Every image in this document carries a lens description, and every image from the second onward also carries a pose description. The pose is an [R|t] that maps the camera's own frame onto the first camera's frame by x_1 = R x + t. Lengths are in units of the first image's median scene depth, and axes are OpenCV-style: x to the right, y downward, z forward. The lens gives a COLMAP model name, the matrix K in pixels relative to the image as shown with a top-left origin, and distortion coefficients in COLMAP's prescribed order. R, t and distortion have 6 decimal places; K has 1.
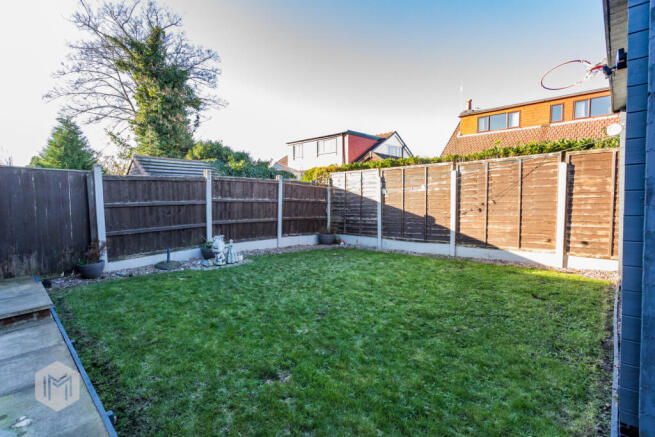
lens RADIAL K [[321.4, 0, 327.5], [0, 321.4, 218.5], [0, 0, 1]] dist [-0.027277, 0.000101]
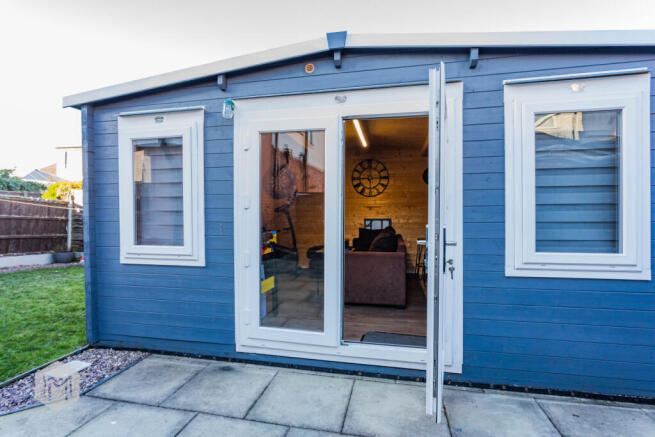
lens RADIAL K [[321.4, 0, 327.5], [0, 321.4, 218.5], [0, 0, 1]] dist [-0.027277, 0.000101]
pose [[0.856084, 0.005917, 0.516802, 0.181508], [0.017521, 0.999027, -0.040461, -0.001299], [-0.516539, 0.043693, 0.855148, -0.229131]]
